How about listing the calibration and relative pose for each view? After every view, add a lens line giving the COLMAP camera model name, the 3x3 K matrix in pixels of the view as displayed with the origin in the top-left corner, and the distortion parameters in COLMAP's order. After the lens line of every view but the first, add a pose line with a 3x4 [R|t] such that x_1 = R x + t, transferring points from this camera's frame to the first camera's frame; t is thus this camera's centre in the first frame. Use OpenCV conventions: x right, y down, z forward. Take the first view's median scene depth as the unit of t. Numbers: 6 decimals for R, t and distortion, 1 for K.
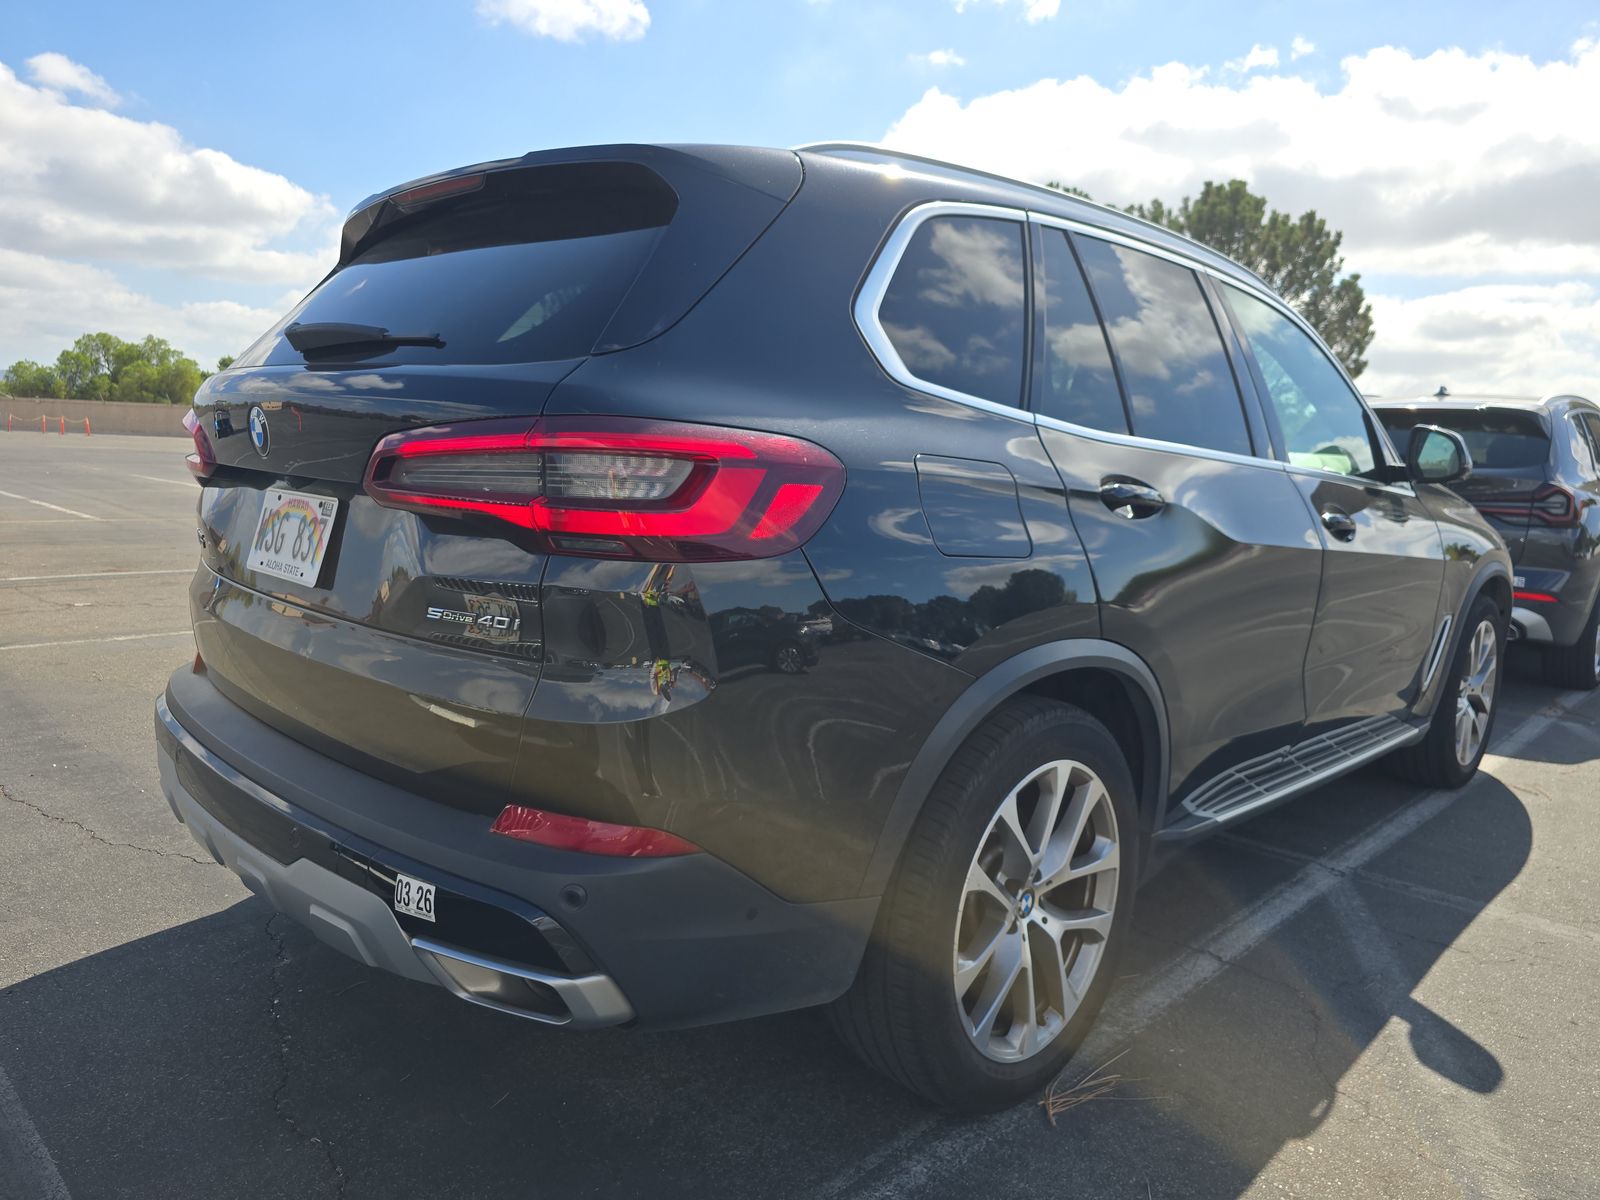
lens RADIAL K [[1080.8, 0, 800.0], [0, 1080.8, 600.0], [0, 0, 1]] dist [0.000889, -0.001254]
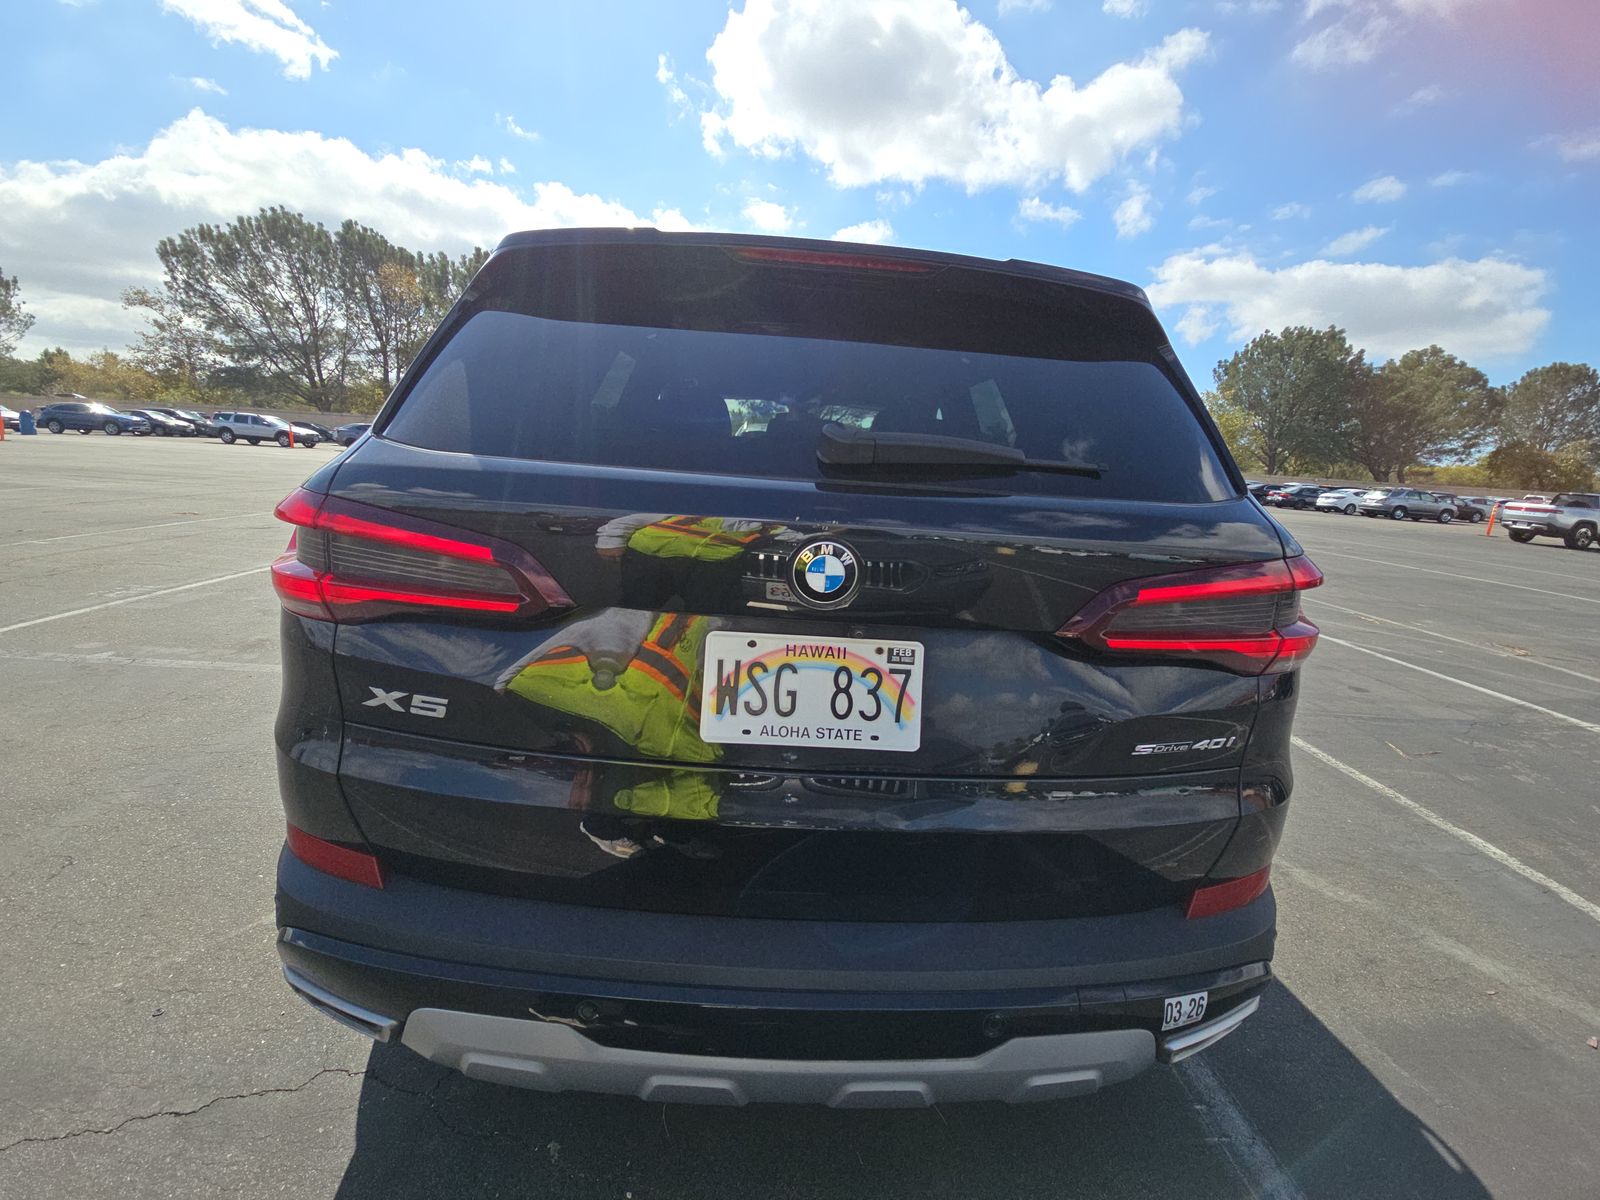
lens RADIAL K [[648.5, 0, 800.0], [0, 648.5, 600.0], [0, 0, 1]] dist [0.008503, -0.010333]
pose [[0.687209, -0.152507, 0.710271, -0.826272], [0.065426, 0.986736, 0.148566, -0.202901], [-0.723507, -0.055626, 0.688072, 0.695400]]
